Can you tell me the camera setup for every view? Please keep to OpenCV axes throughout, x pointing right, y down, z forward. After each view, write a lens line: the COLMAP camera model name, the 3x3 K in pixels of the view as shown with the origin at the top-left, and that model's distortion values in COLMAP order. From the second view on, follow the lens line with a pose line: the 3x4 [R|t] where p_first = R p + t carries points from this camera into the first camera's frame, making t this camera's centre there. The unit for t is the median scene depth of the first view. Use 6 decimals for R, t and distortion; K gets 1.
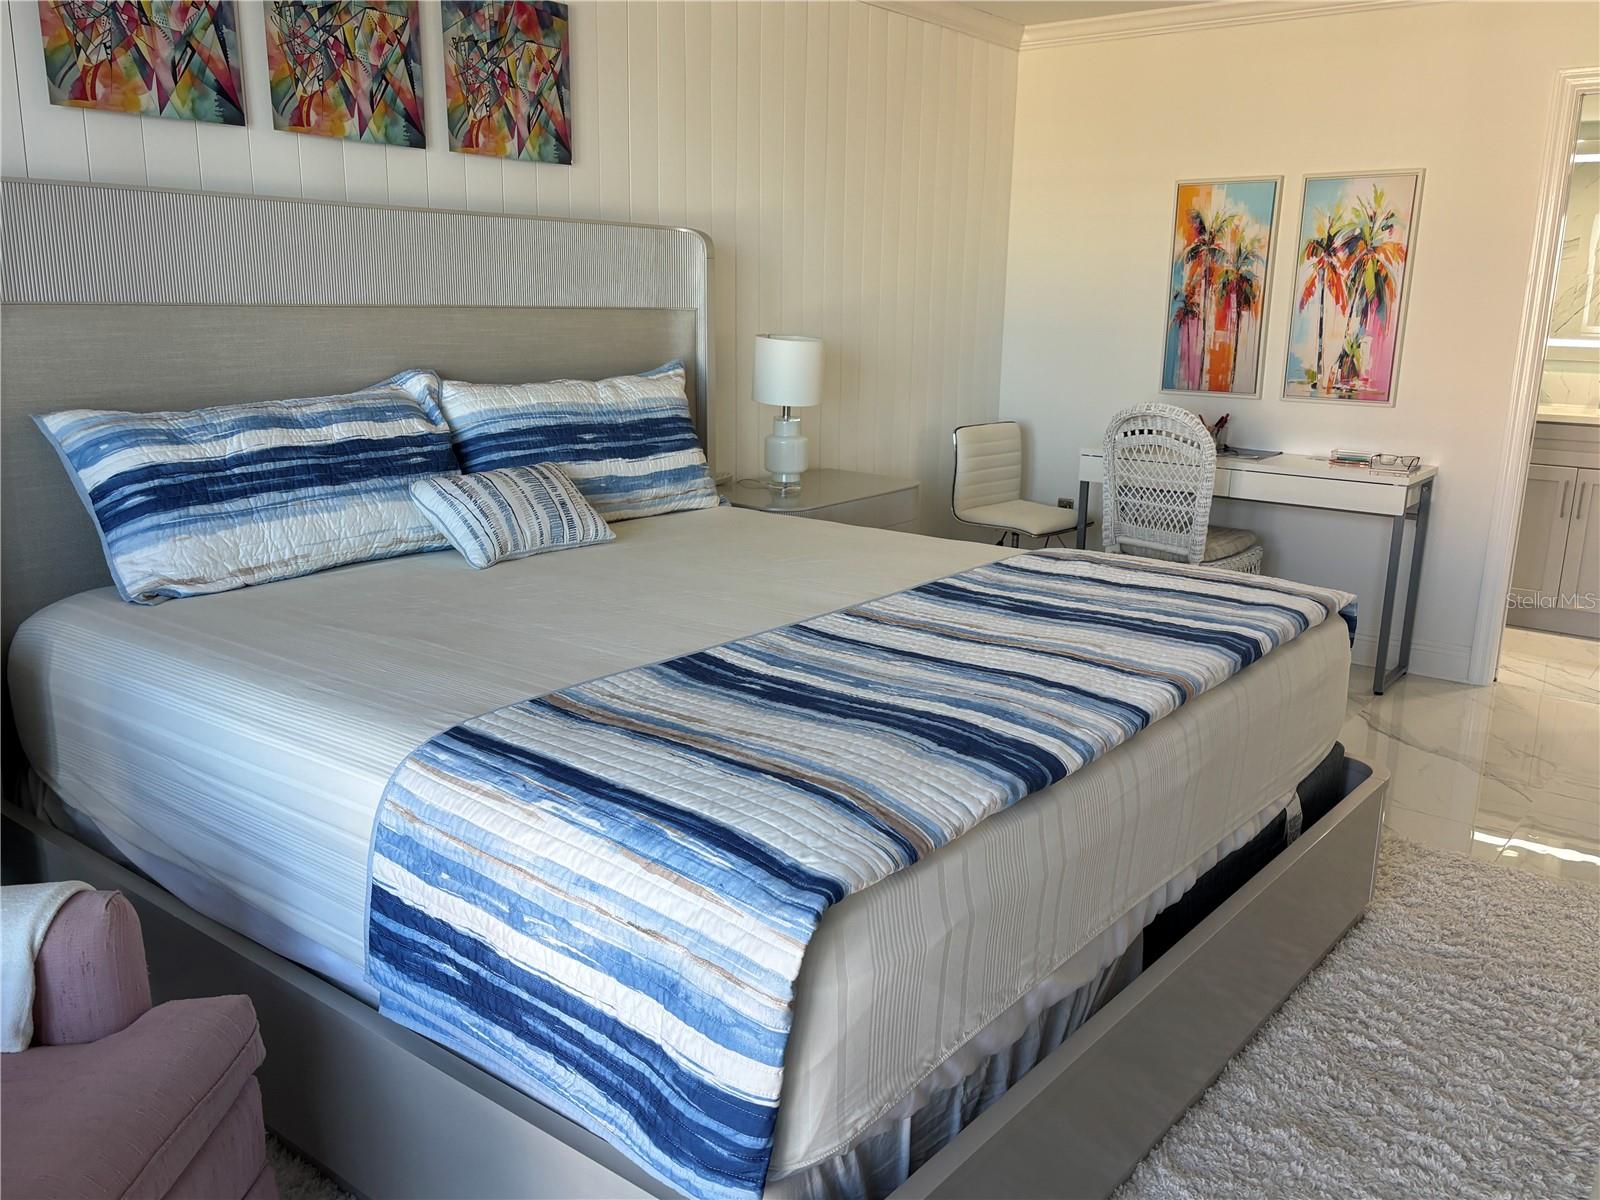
lens RADIAL K [[1270.2, 0, 802.5], [0, 1270.2, 591.0], [0, 0, 1]] dist [-0.013906, -0.010781]
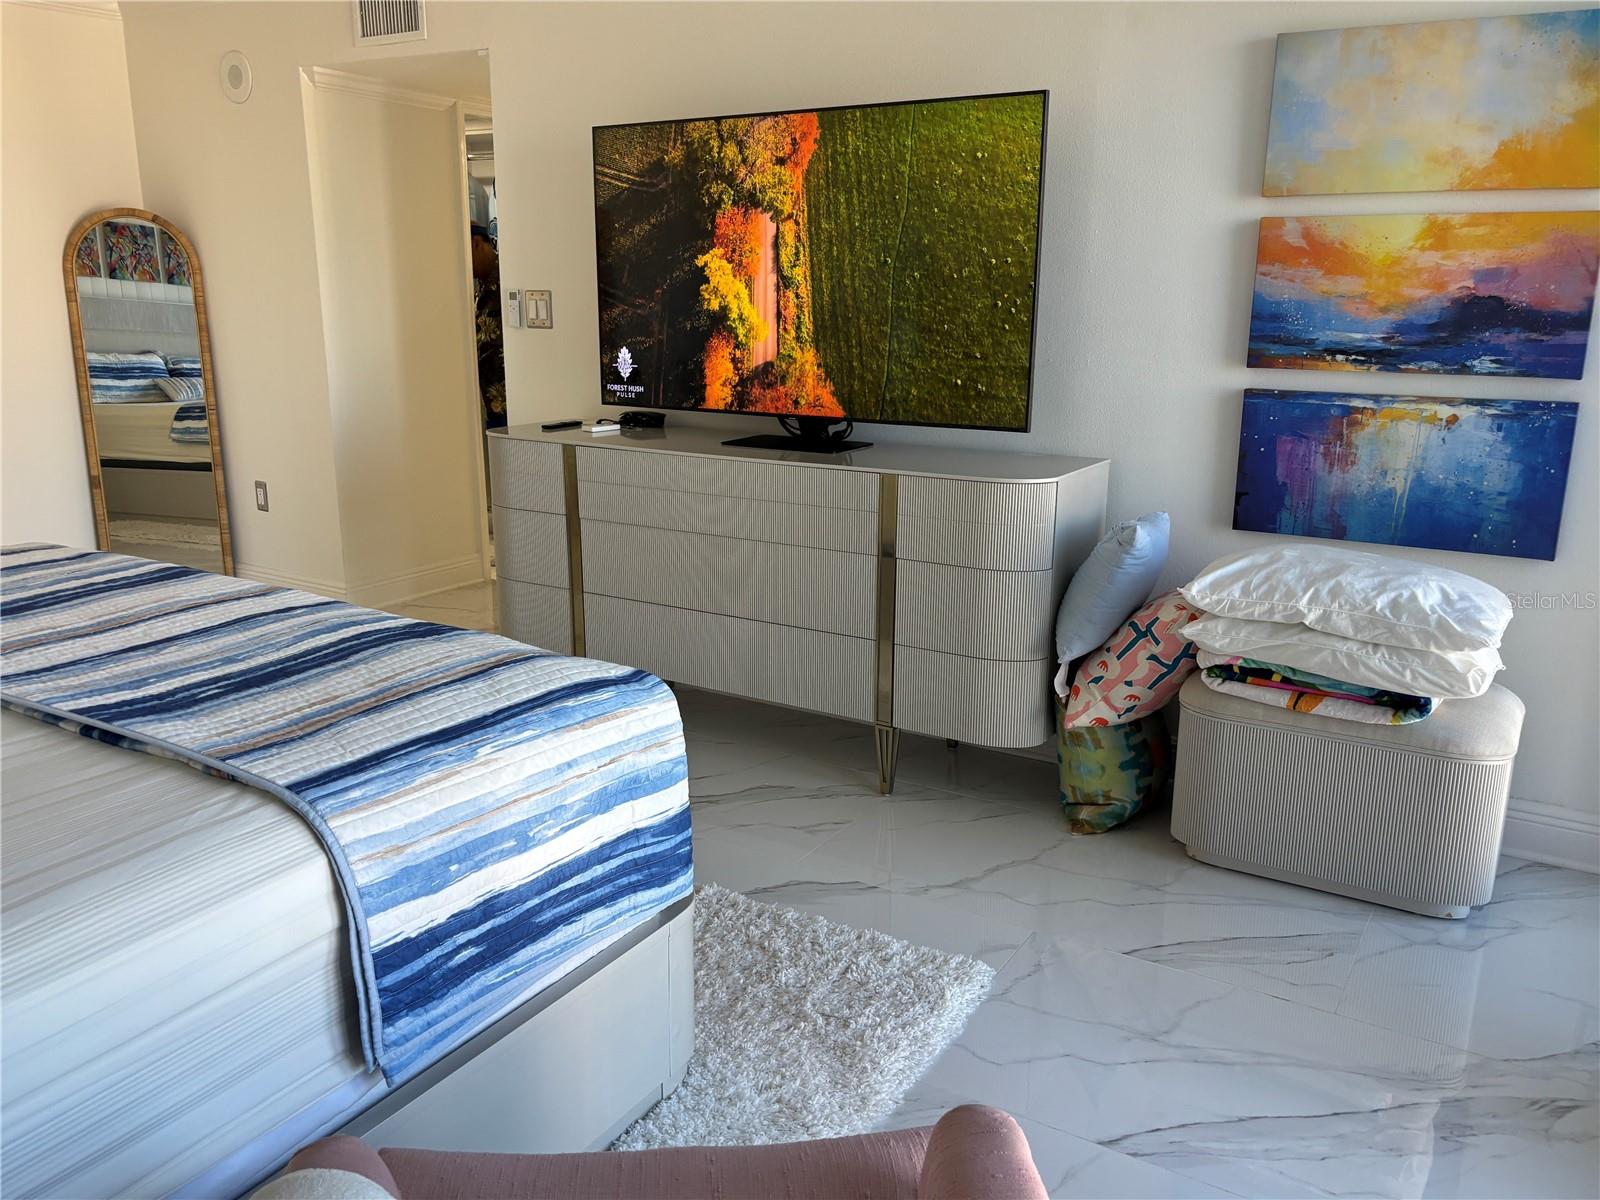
lens RADIAL K [[1255.3, 0, 809.5], [0, 1255.3, 590.5], [0, 0, 1]] dist [0.026108, -0.030221]
pose [[-0.098655, -0.262920, 0.959761, -1.185548], [0.213090, 0.936512, 0.278455, -0.203675], [-0.972039, 0.231987, -0.036366, 0.669962]]
